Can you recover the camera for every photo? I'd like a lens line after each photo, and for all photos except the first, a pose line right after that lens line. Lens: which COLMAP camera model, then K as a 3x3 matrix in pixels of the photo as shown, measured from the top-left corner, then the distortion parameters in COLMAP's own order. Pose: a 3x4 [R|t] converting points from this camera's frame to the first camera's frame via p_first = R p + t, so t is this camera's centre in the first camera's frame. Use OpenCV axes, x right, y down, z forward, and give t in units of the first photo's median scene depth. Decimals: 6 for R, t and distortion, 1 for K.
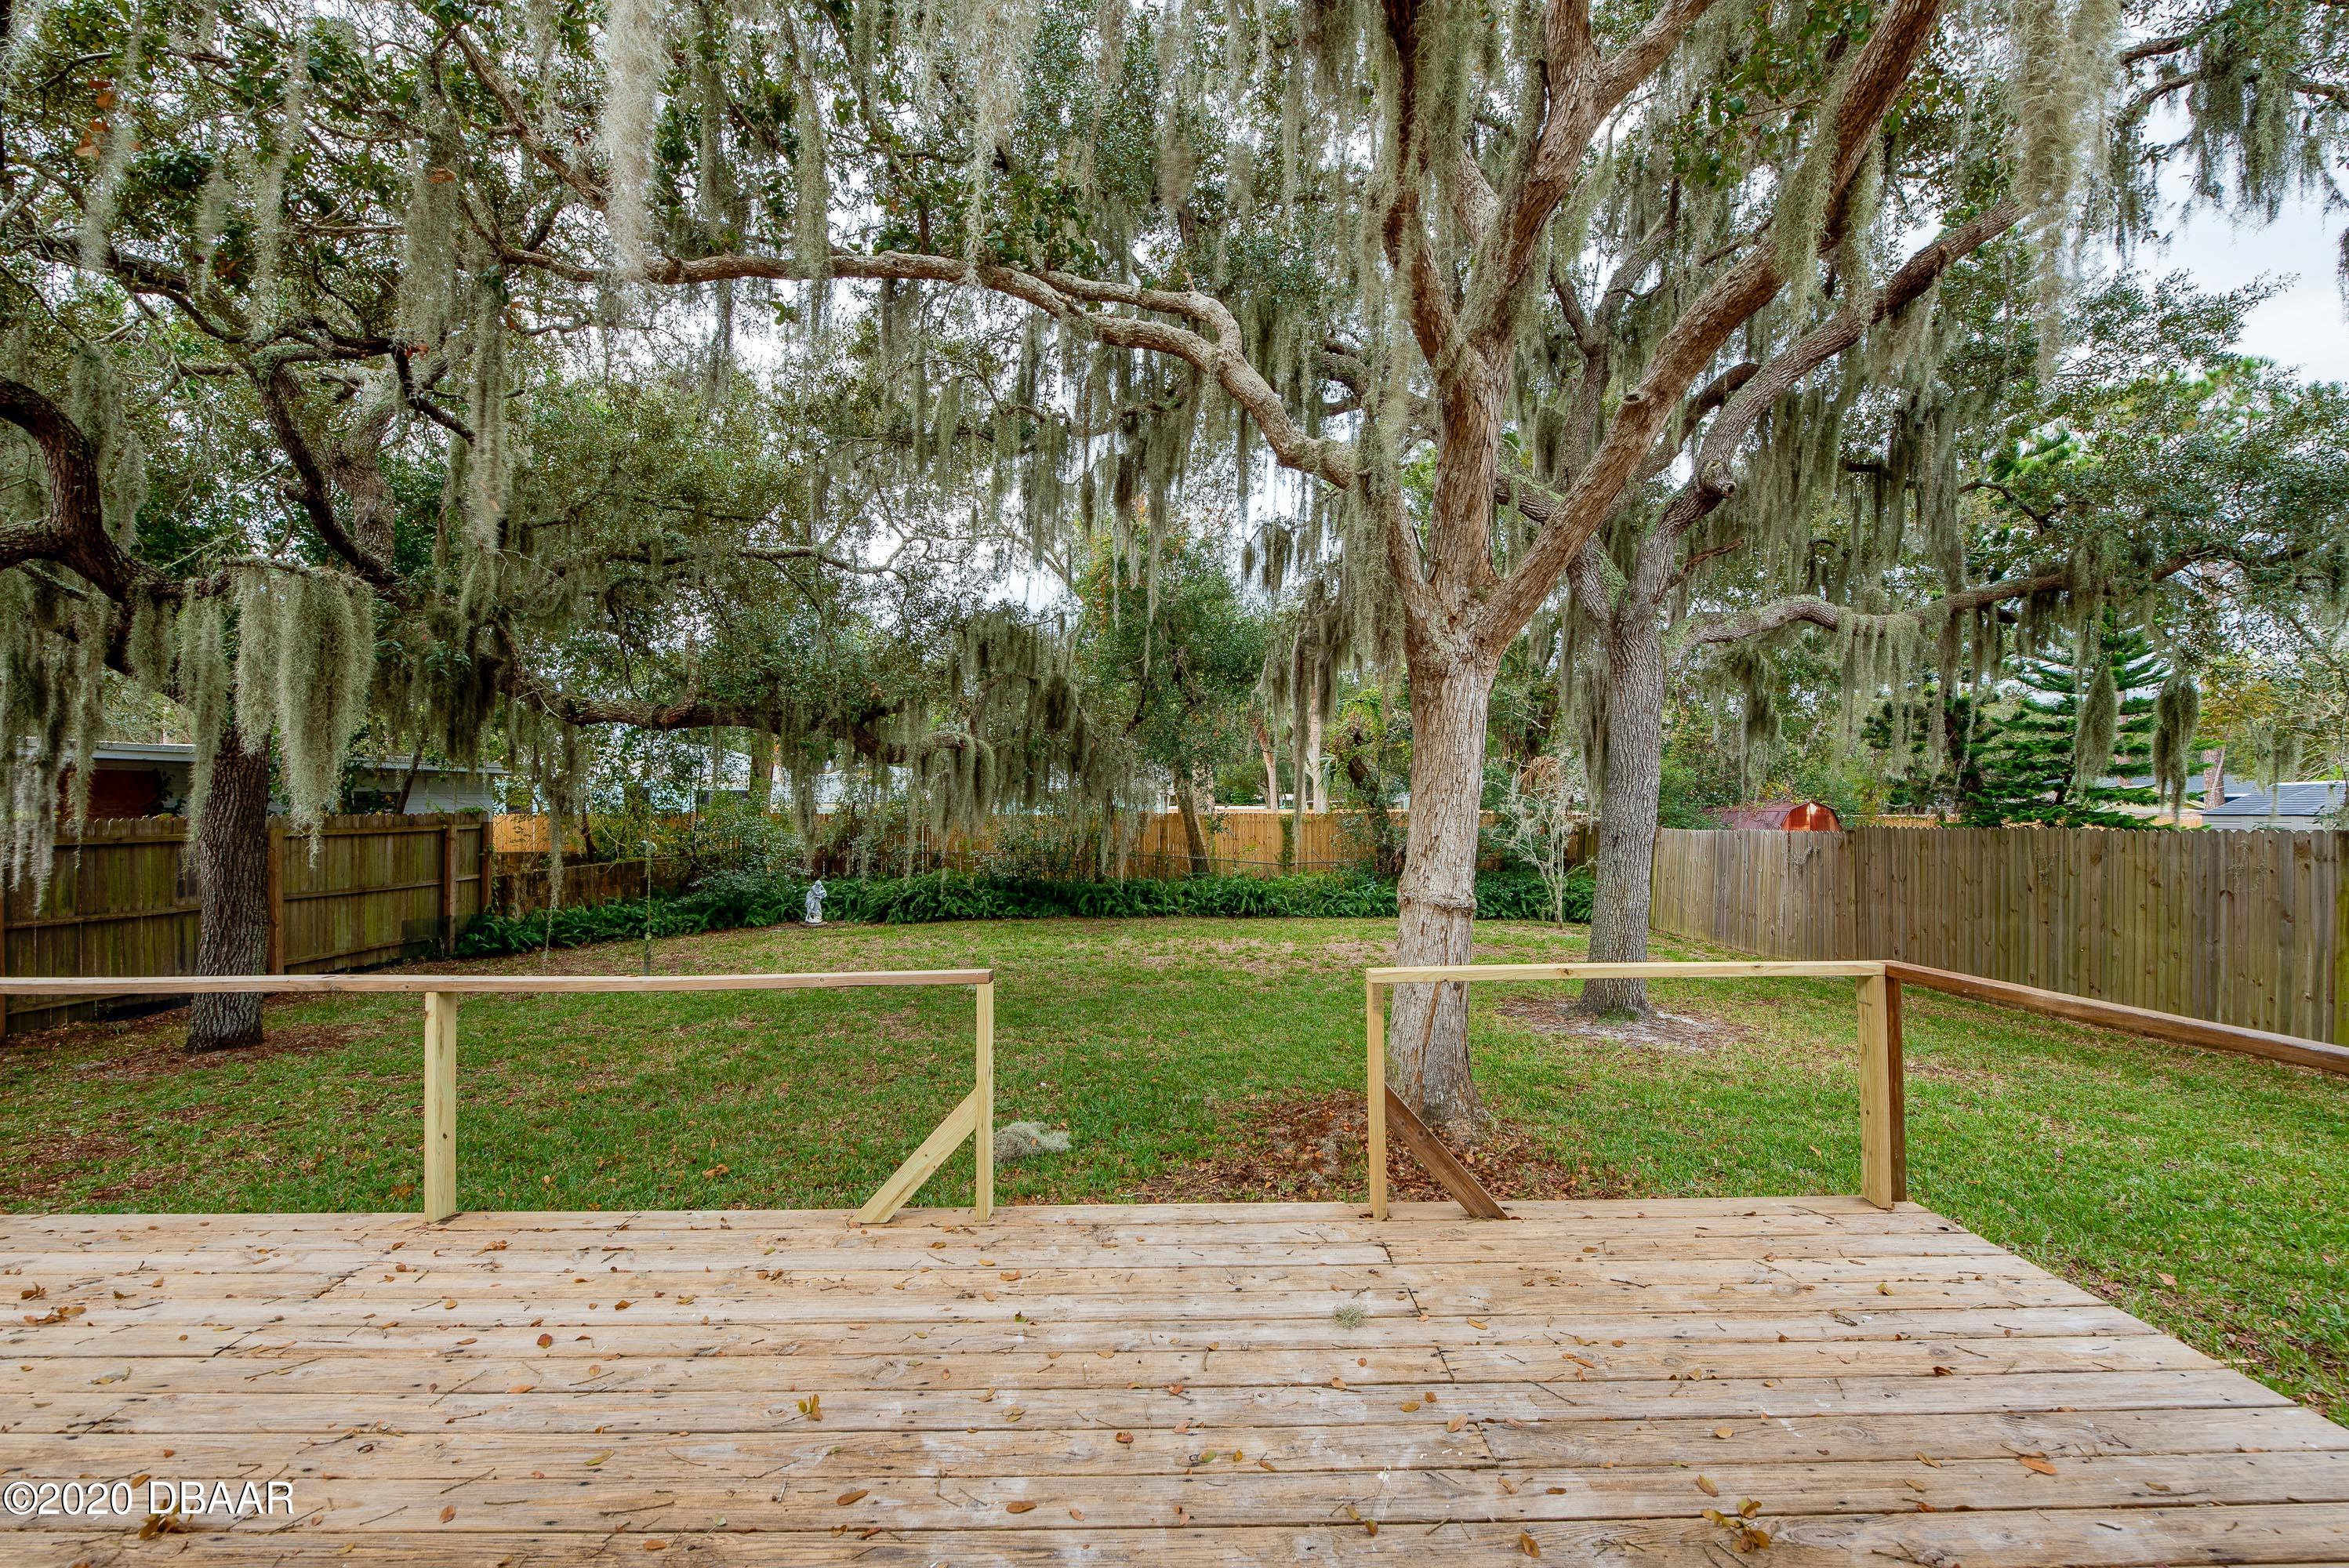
lens RADIAL K [[953.3, 0, 1170.5], [0, 953.3, 772.4], [0, 0, 1]] dist [-0.001503, -0.005099]
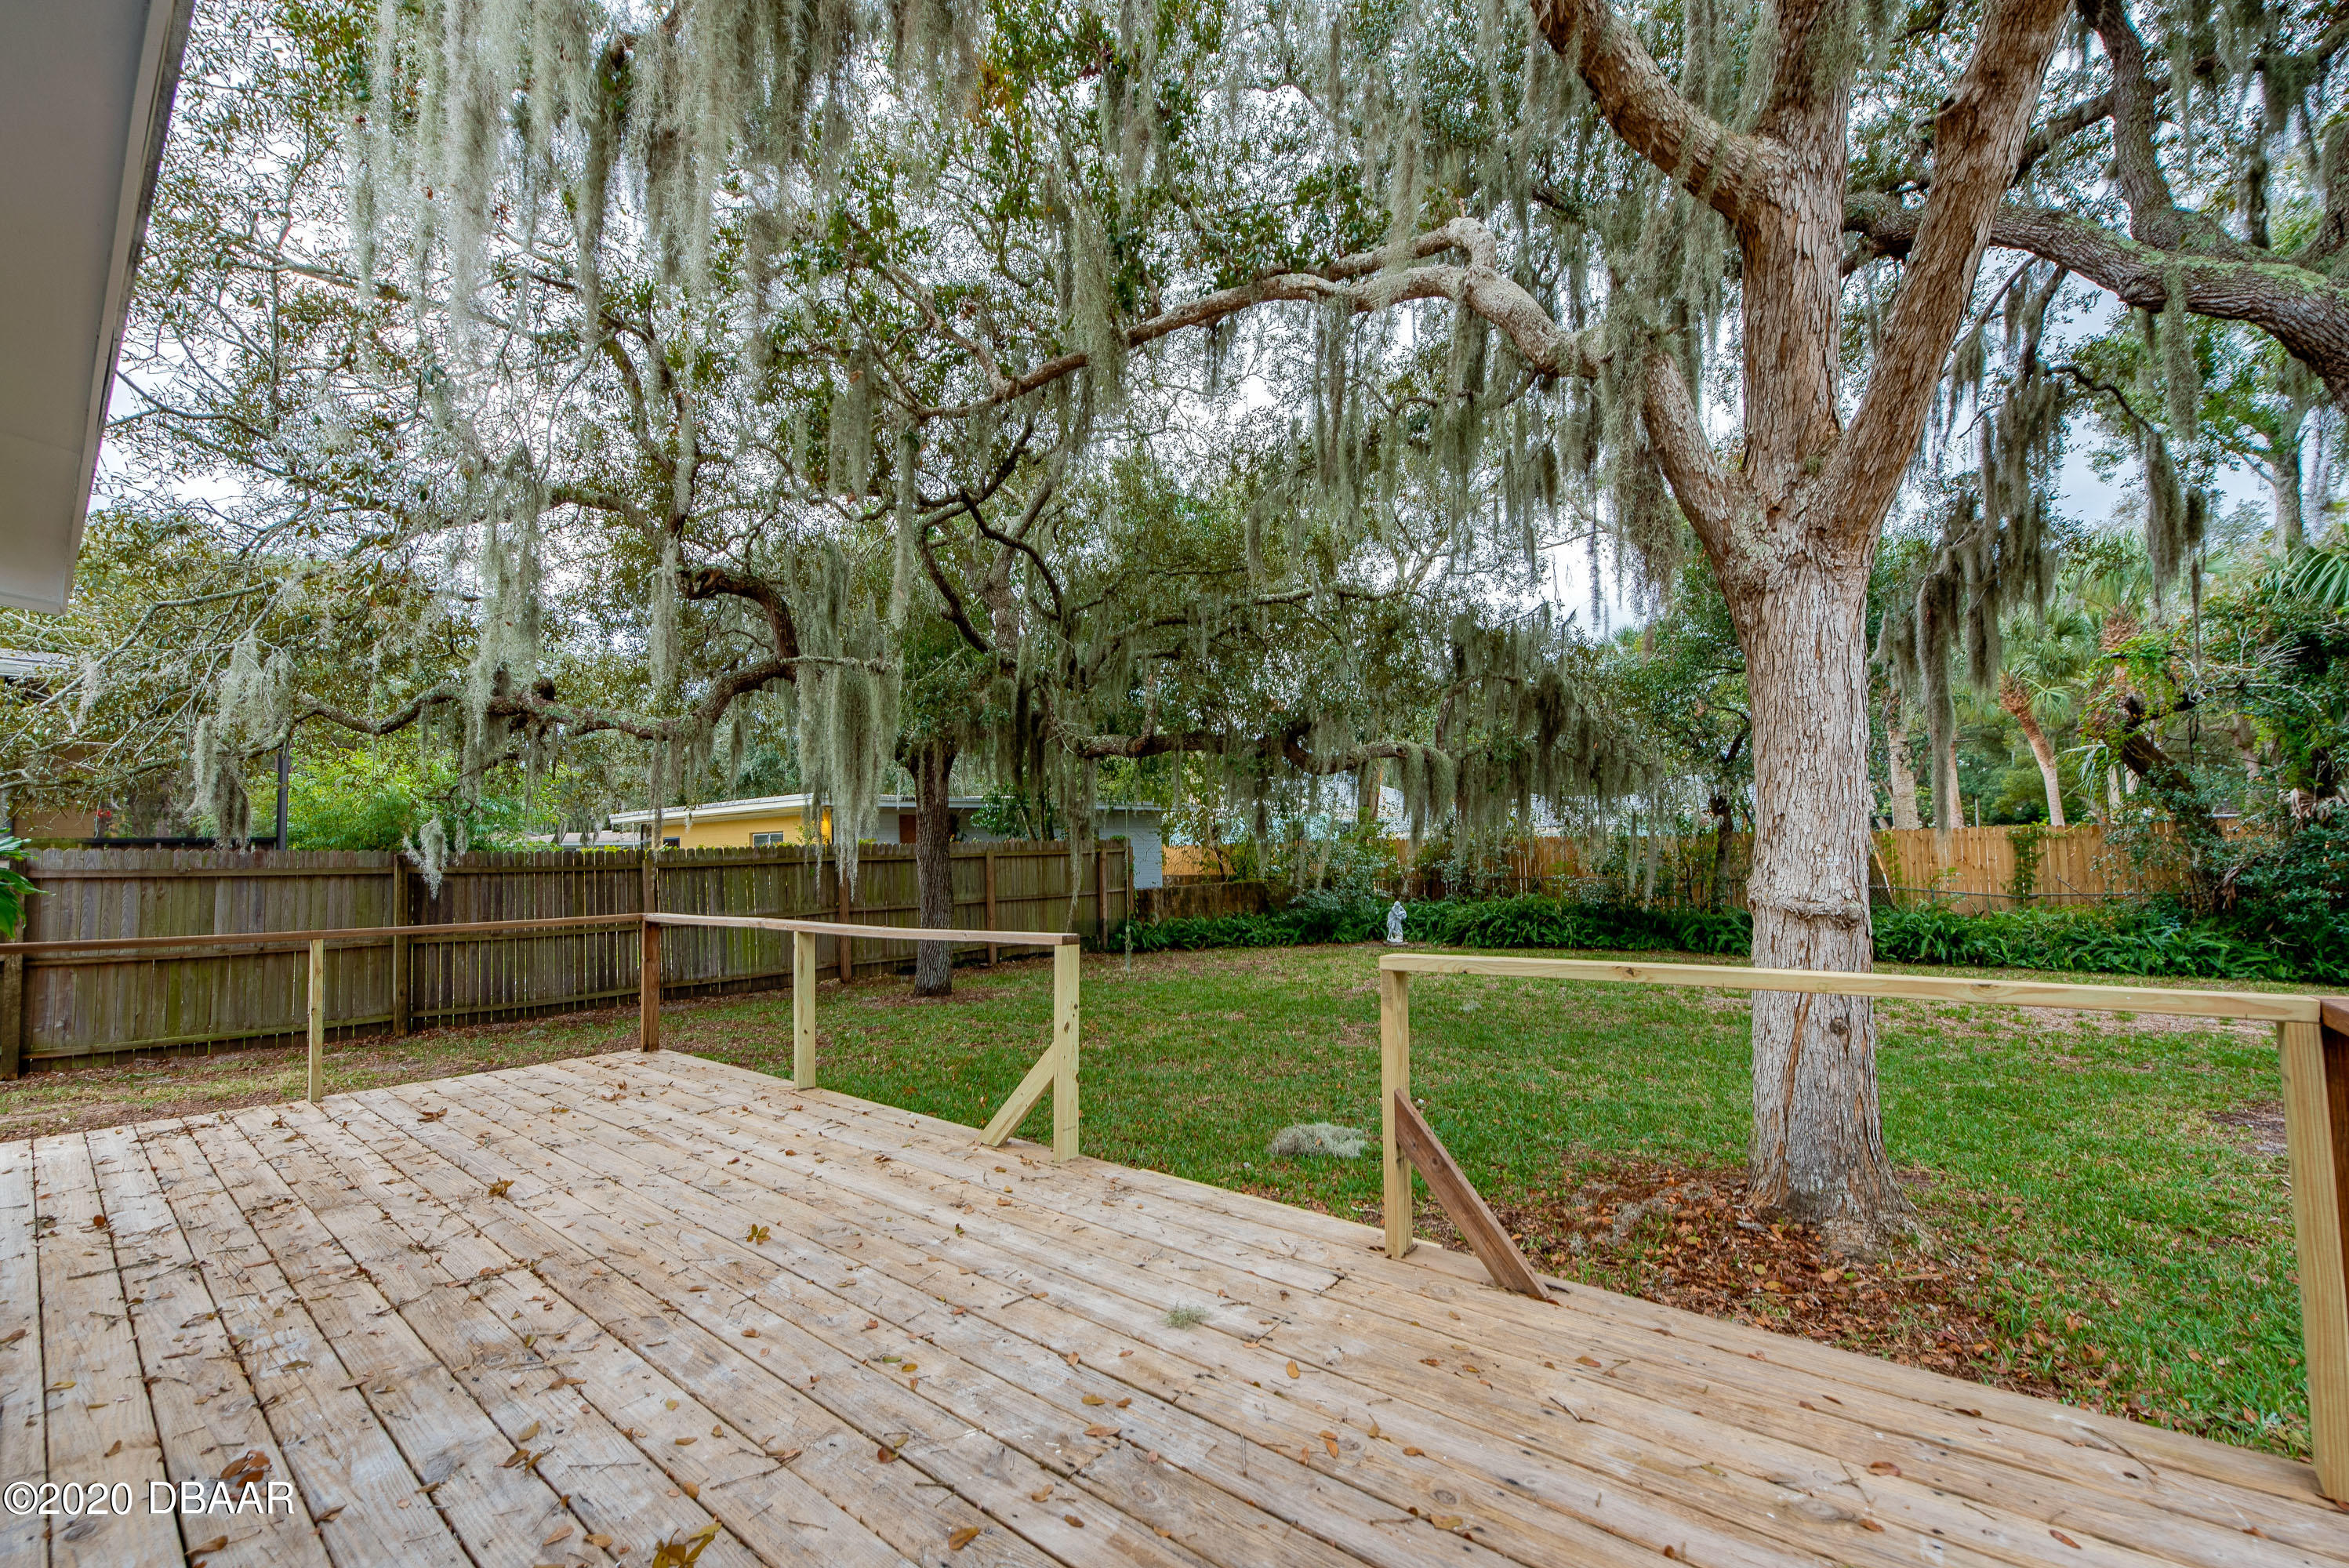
lens RADIAL K [[969.6, 0, 1213.6], [0, 969.6, 787.9], [0, 0, 1]] dist [-0.000793, -0.005347]
pose [[0.763480, -0.056459, -0.643359, 0.661650], [0.041295, 0.998401, -0.038612, 0.090045], [0.644510, 0.002913, 0.764590, 0.258092]]
